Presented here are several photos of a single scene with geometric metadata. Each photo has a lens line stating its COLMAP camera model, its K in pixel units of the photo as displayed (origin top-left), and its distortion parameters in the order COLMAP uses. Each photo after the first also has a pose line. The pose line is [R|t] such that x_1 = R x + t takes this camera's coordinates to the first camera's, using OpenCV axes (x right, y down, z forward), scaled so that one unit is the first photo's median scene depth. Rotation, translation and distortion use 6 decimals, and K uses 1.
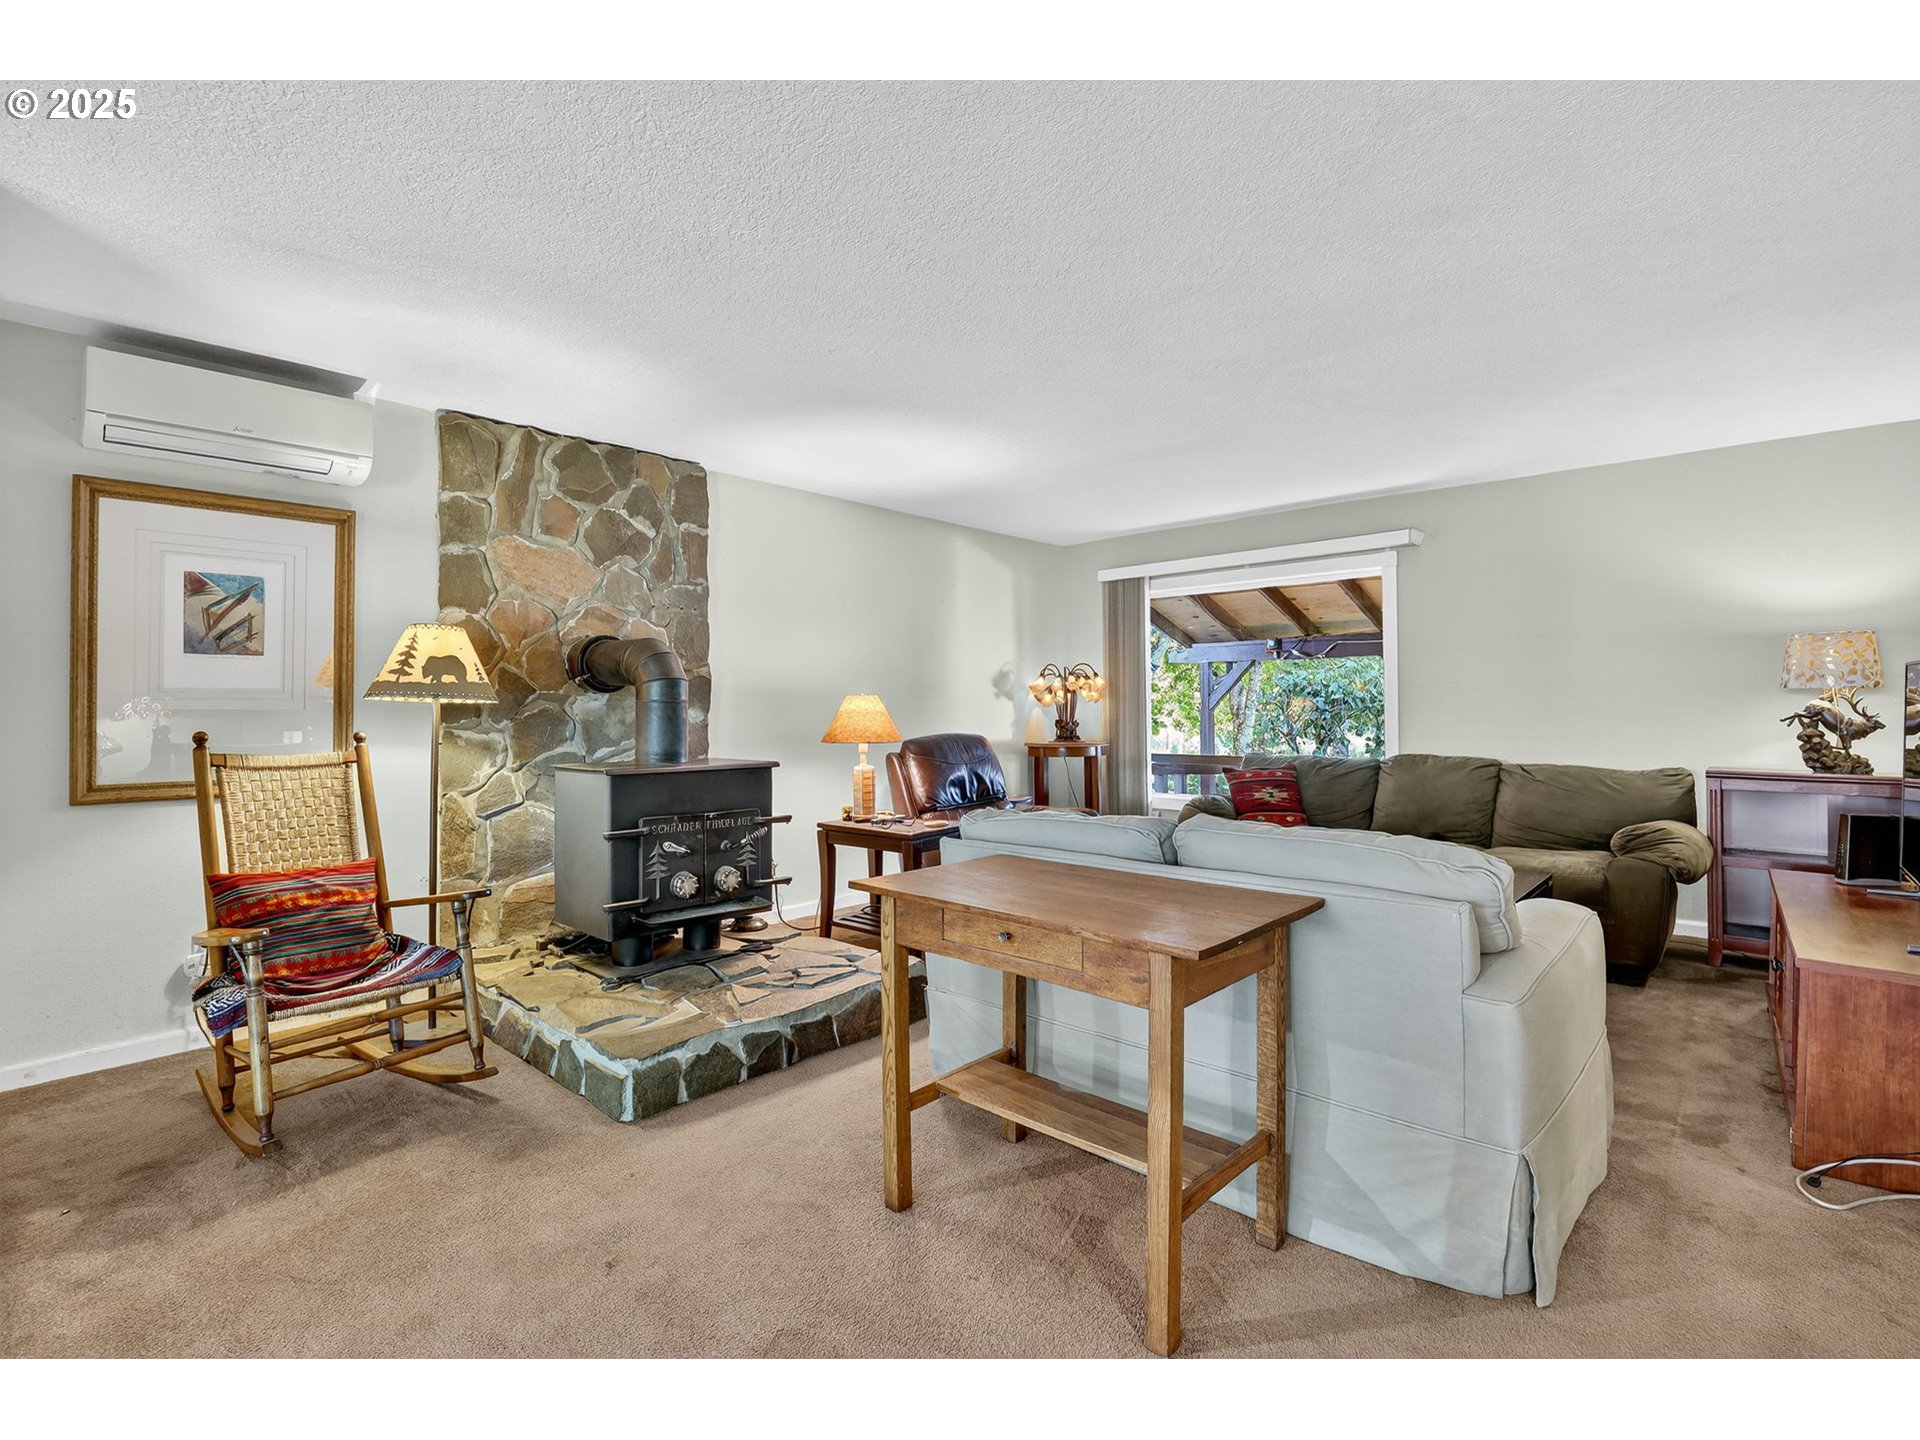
lens RADIAL K [[876.8, 0, 960.5], [0, 876.8, 717.1], [0, 0, 1]] dist [-0.032793, 0.002453]
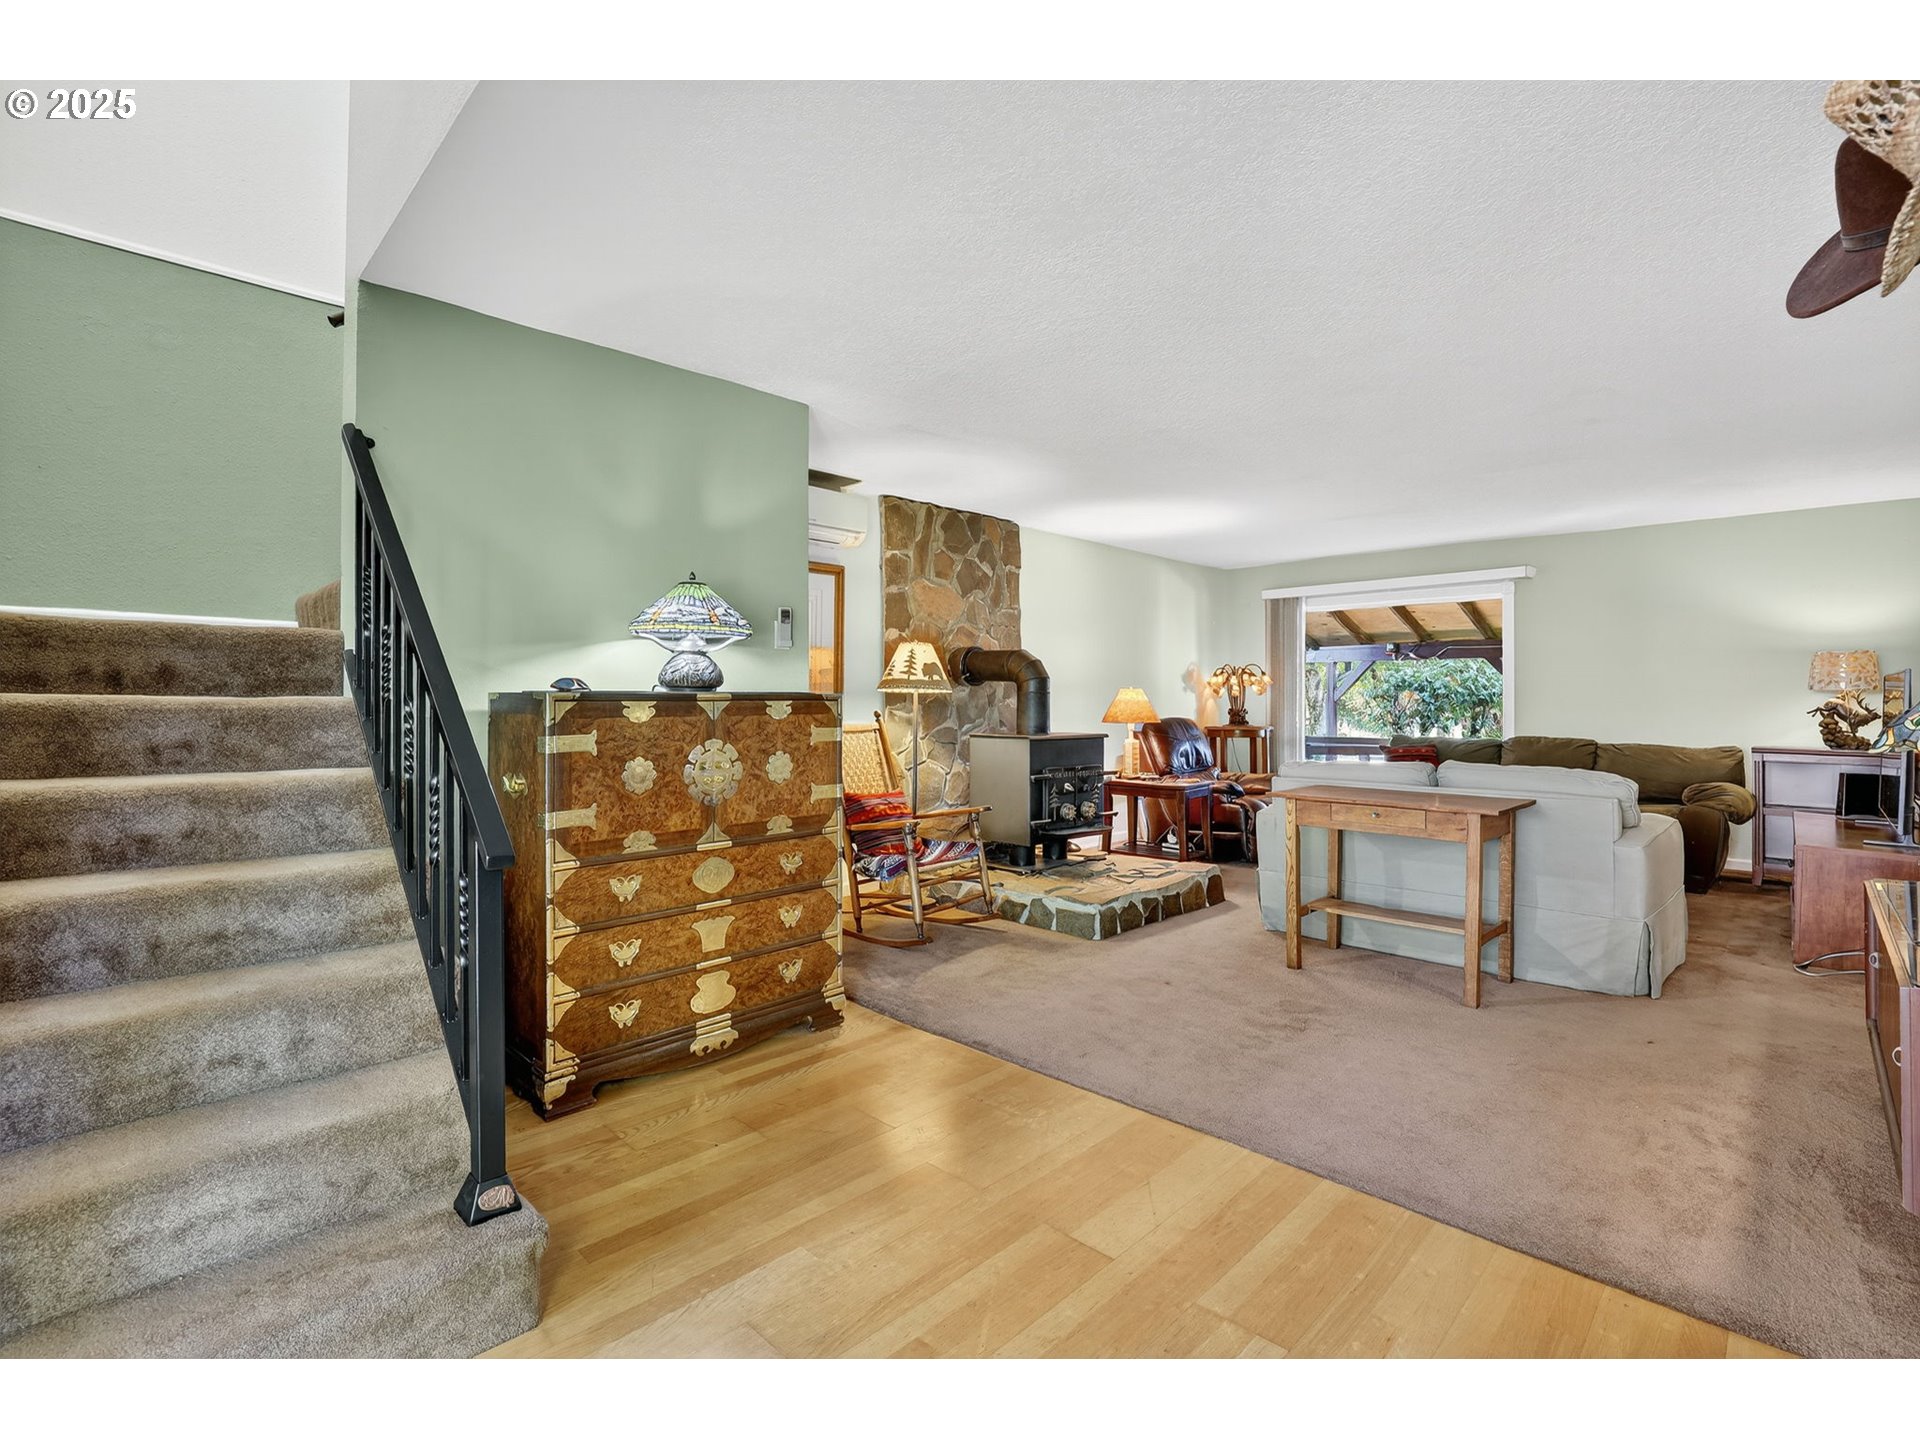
lens RADIAL K [[876.8, 0, 957.4], [0, 876.8, 710.4], [0, 0, 1]] dist [-0.032793, 0.002453]
pose [[0.998883, 0.008954, -0.046386, -0.381614], [-0.008779, 0.999954, 0.003973, 0.007290], [0.046419, -0.003561, 0.998916, -0.476577]]
